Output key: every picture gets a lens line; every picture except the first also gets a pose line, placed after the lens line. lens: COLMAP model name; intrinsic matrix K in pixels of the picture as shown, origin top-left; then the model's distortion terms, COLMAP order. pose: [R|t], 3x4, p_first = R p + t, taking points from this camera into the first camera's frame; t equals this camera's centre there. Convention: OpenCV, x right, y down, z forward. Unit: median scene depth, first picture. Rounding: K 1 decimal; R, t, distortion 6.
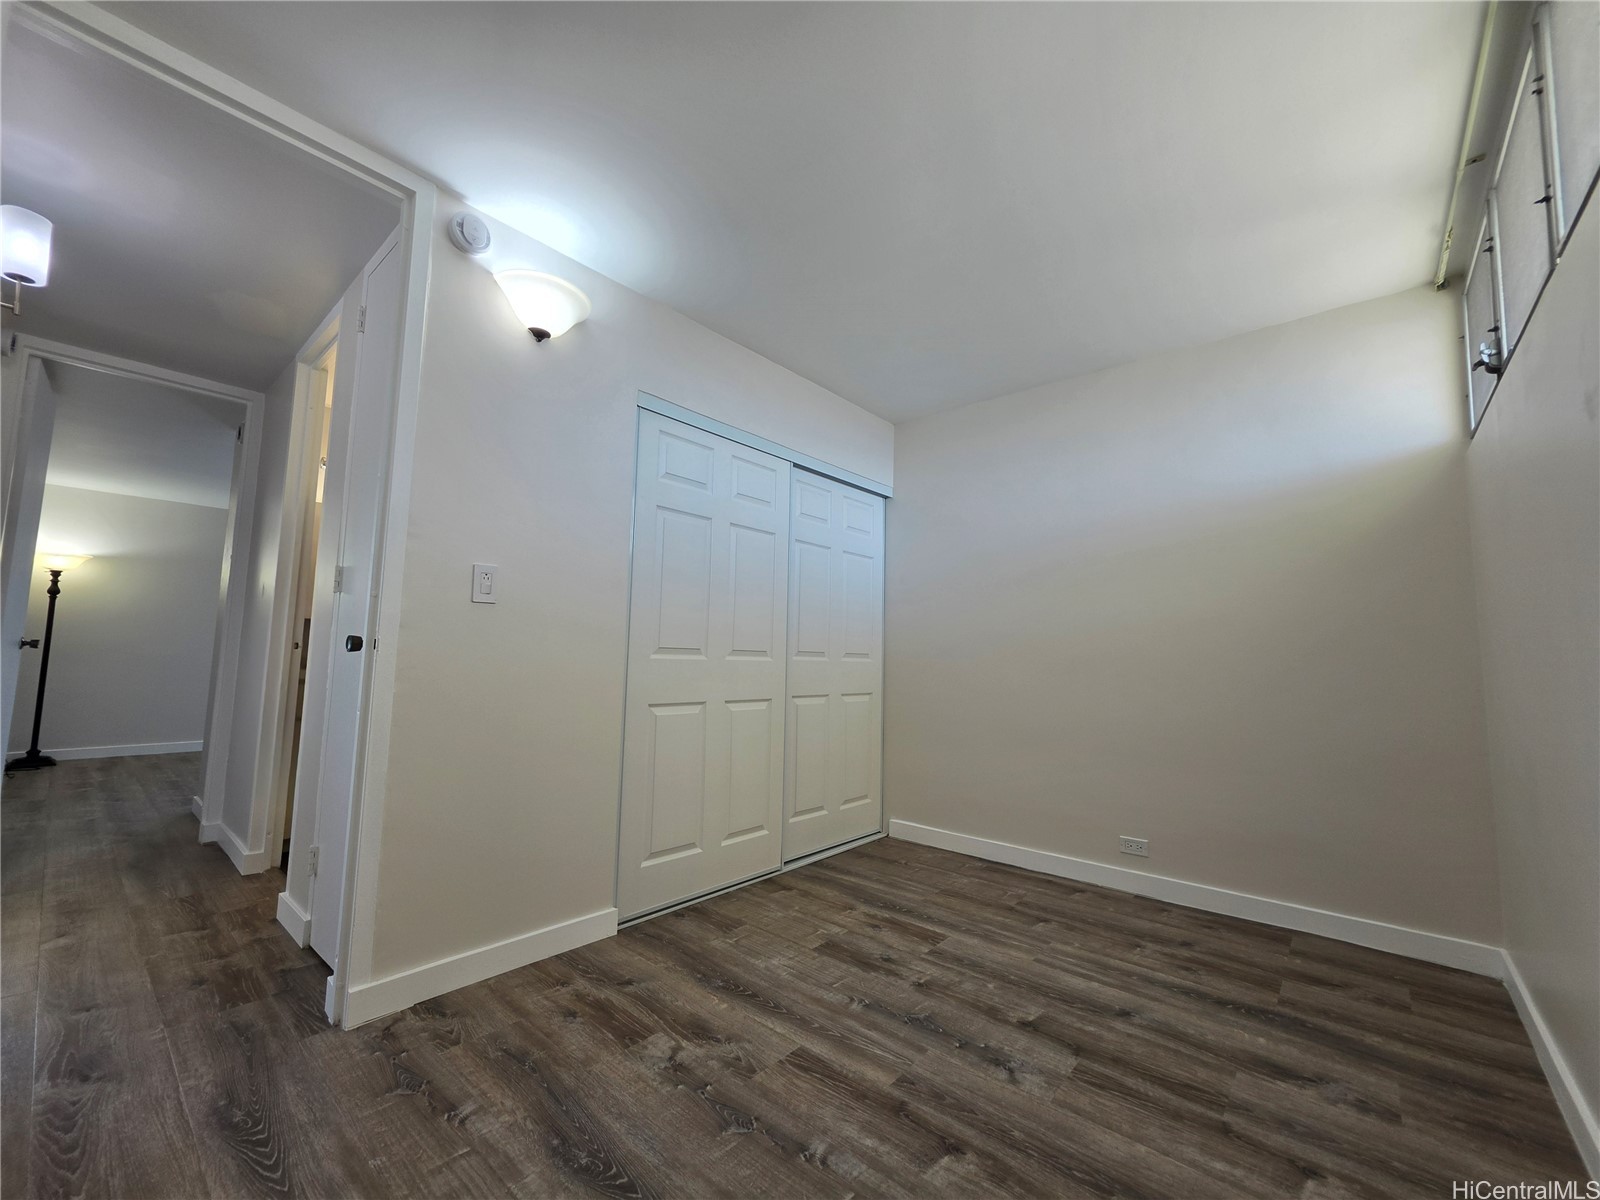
lens RADIAL K [[643.4, 0, 801.9], [0, 643.4, 600.5], [0, 0, 1]] dist [0.001453, 0.000125]
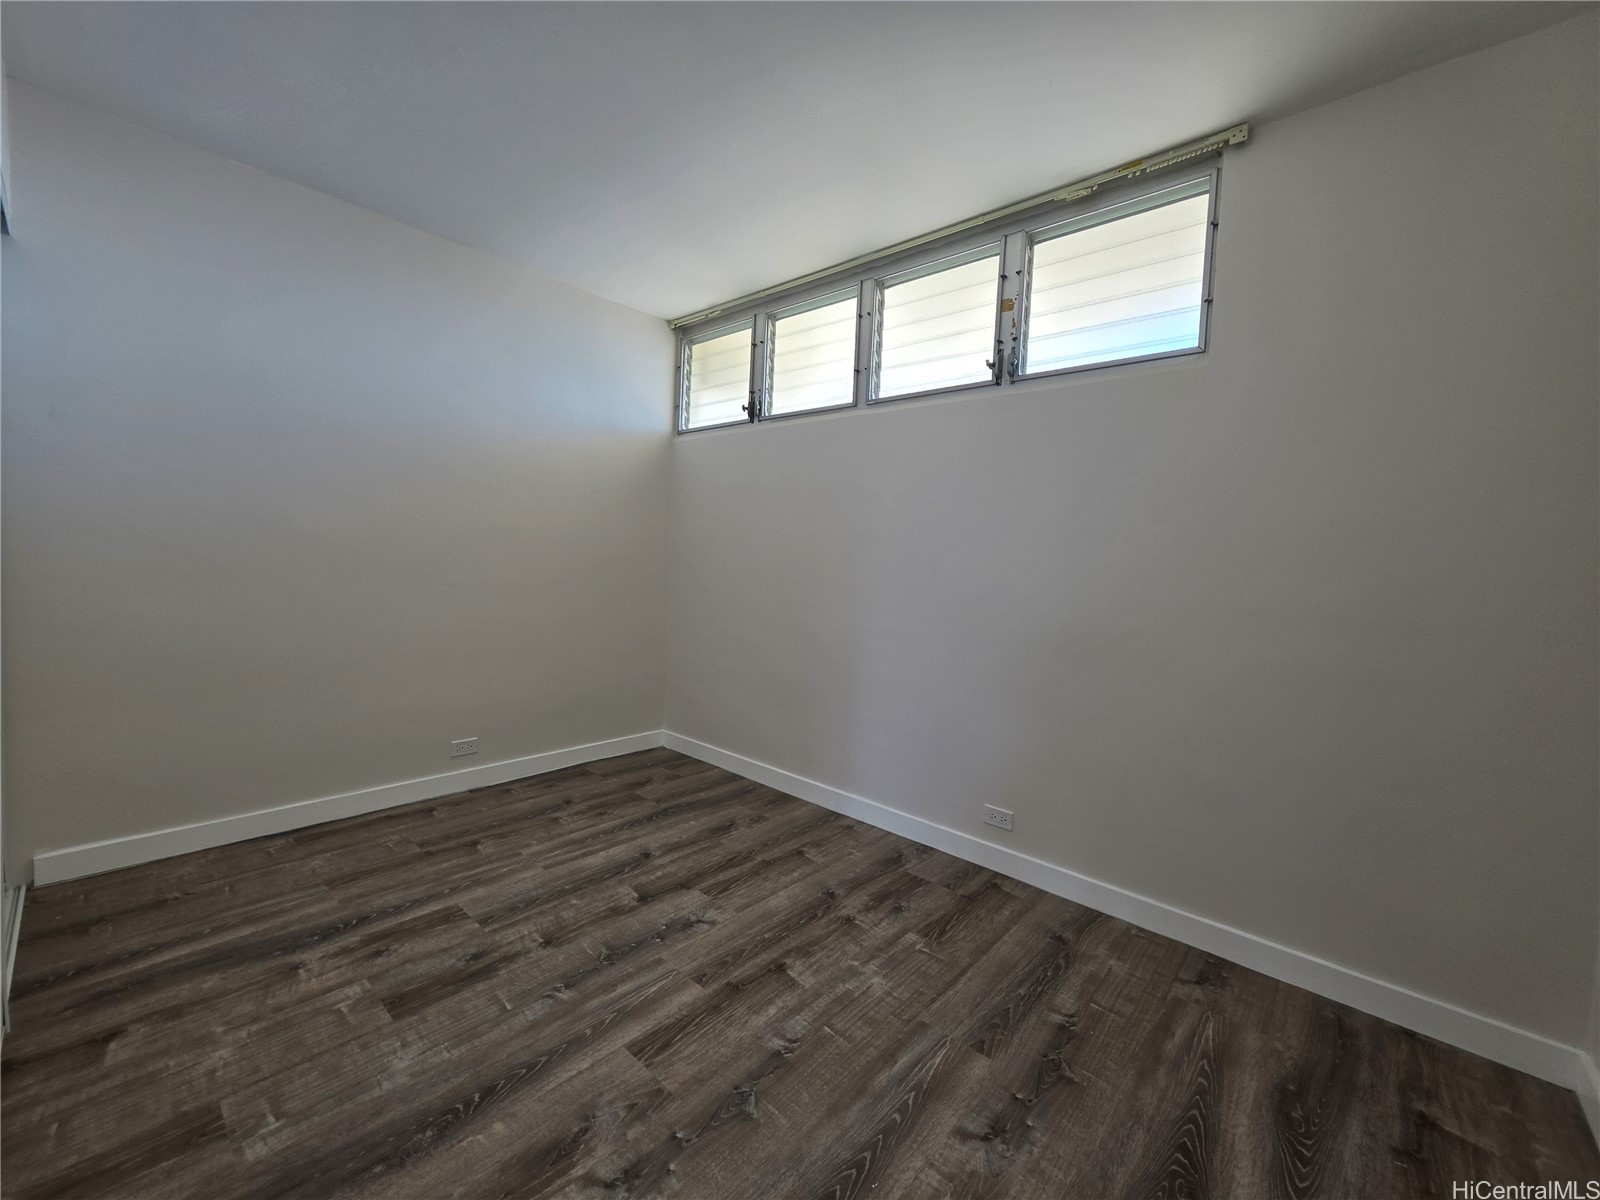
lens RADIAL K [[643.4, 0, 807.4], [0, 643.4, 596.9], [0, 0, 1]] dist [0.001453, 0.000125]
pose [[0.014088, -0.075727, 0.997029, -0.655348], [-0.133472, 0.988062, 0.076932, -0.007536], [-0.990952, -0.134159, 0.003812, 0.664897]]
